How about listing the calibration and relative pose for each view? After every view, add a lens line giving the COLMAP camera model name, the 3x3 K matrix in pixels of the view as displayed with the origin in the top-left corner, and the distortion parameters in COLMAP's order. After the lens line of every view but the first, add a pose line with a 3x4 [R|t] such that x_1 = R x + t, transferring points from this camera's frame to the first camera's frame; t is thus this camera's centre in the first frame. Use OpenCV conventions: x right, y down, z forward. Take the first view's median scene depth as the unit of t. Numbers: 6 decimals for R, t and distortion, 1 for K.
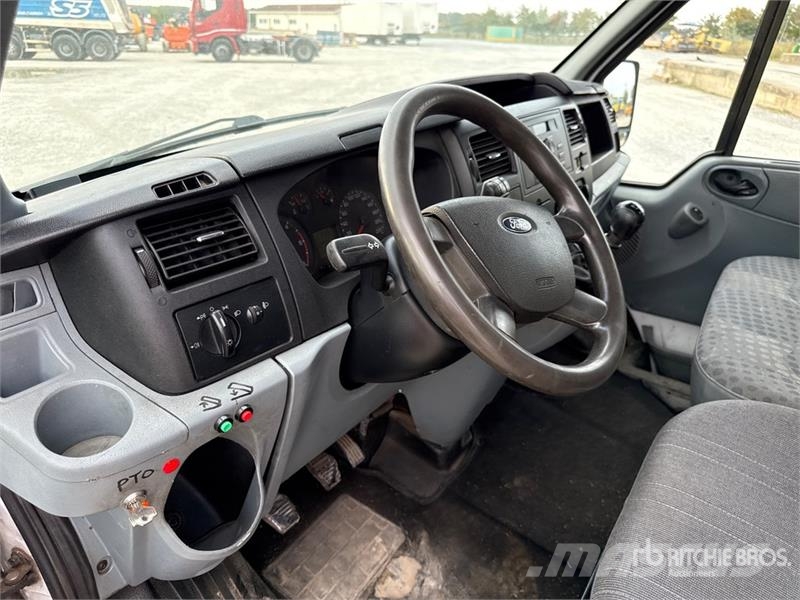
lens RADIAL K [[569.3, 0, 398.0], [0, 569.3, 300.7], [0, 0, 1]] dist [0.028043, -0.046159]
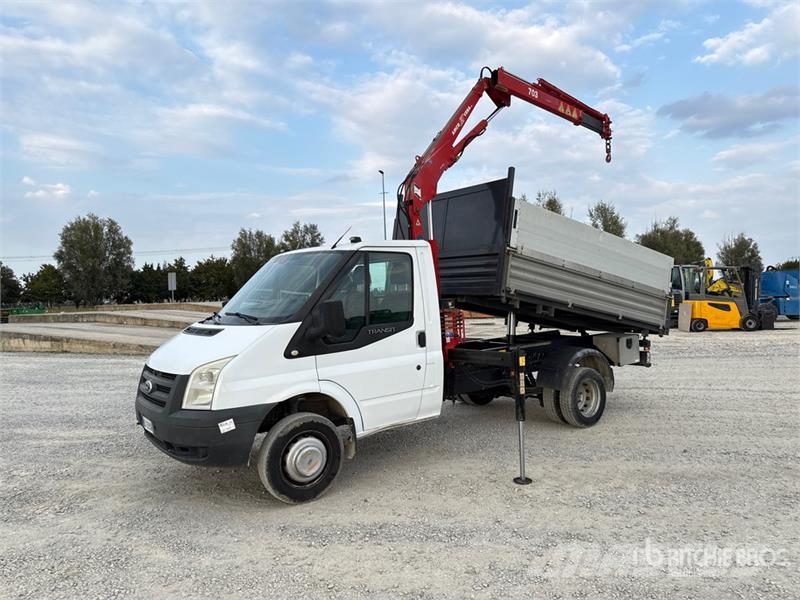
lens RADIAL K [[569.3, 0, 383.7], [0, 569.3, 302.6], [0, 0, 1]] dist [0.028043, -0.046159]
pose [[0.338577, -0.048311, 0.939698, -2.655302], [0.440142, 0.890817, -0.112787, 0.376143], [-0.831650, 0.451787, 0.322873, -0.857670]]
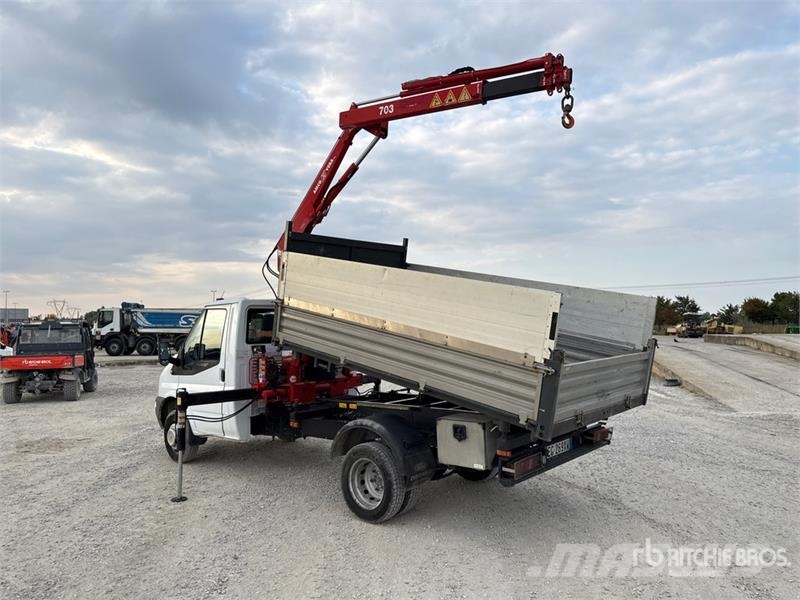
lens RADIAL K [[569.3, 0, 406.4], [0, 569.3, 305.0], [0, 0, 1]] dist [0.028043, -0.046159]
pose [[0.993217, -0.037046, -0.110218, 1.896515], [-0.018265, 0.886416, -0.462529, 1.661002], [0.114834, 0.461404, 0.879727, -3.497290]]
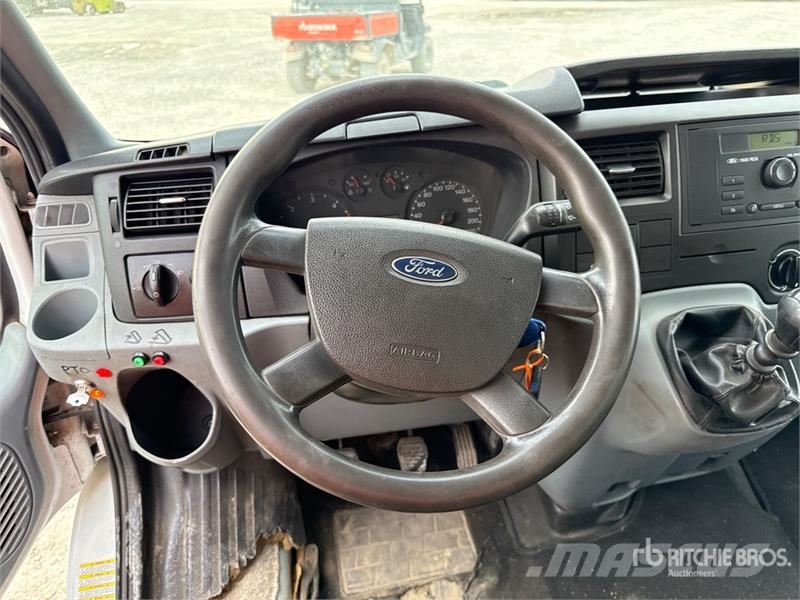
lens RADIAL K [[569.3, 0, 401.7], [0, 569.3, 291.6], [0, 0, 1]] dist [0.028043, -0.046159]
pose [[0.693044, 0.312872, -0.649462, 0.248010], [-0.262901, 0.948557, 0.176416, -0.083785], [0.671248, 0.048480, 0.739646, 0.154332]]
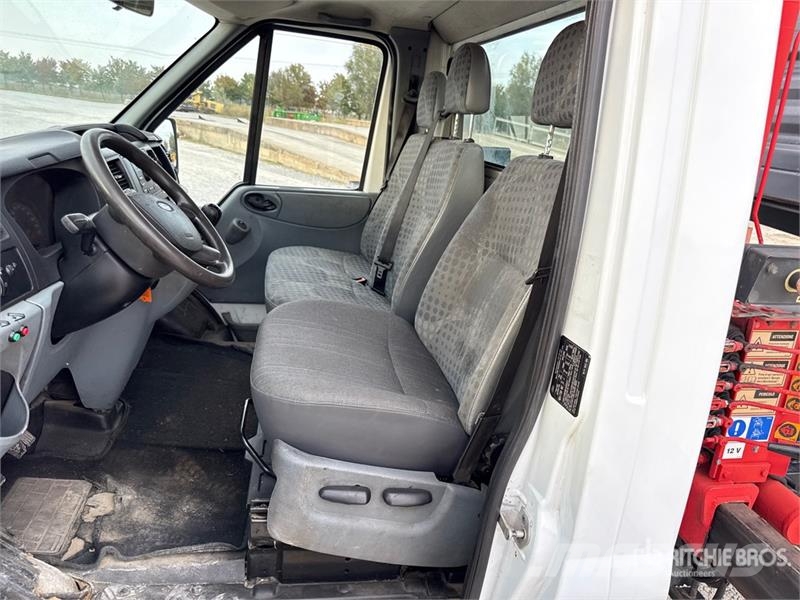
lens RADIAL K [[569.3, 0, 403.7], [0, 569.3, 295.9], [0, 0, 1]] dist [0.028043, -0.046159]
pose [[0.708250, -0.155931, 0.688526, -0.193360], [0.219647, 0.975567, -0.005002, 0.111598], [-0.670923, 0.154775, 0.725195, -0.268412]]
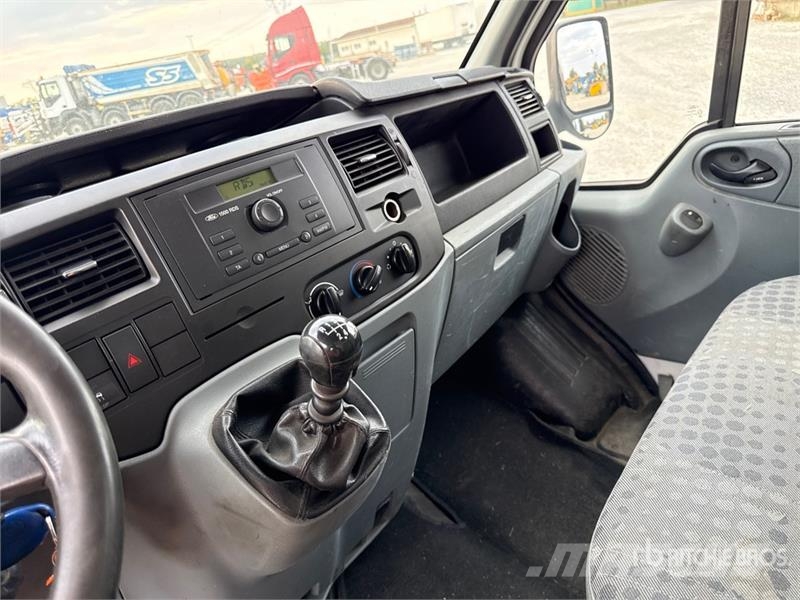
lens RADIAL K [[569.3, 0, 417.2], [0, 569.3, 294.8], [0, 0, 1]] dist [0.028043, -0.046159]
pose [[0.974692, -0.142908, -0.171907, 0.292454], [0.140350, 0.989734, -0.027010, -0.086097], [0.174002, 0.002199, 0.984743, 0.261988]]
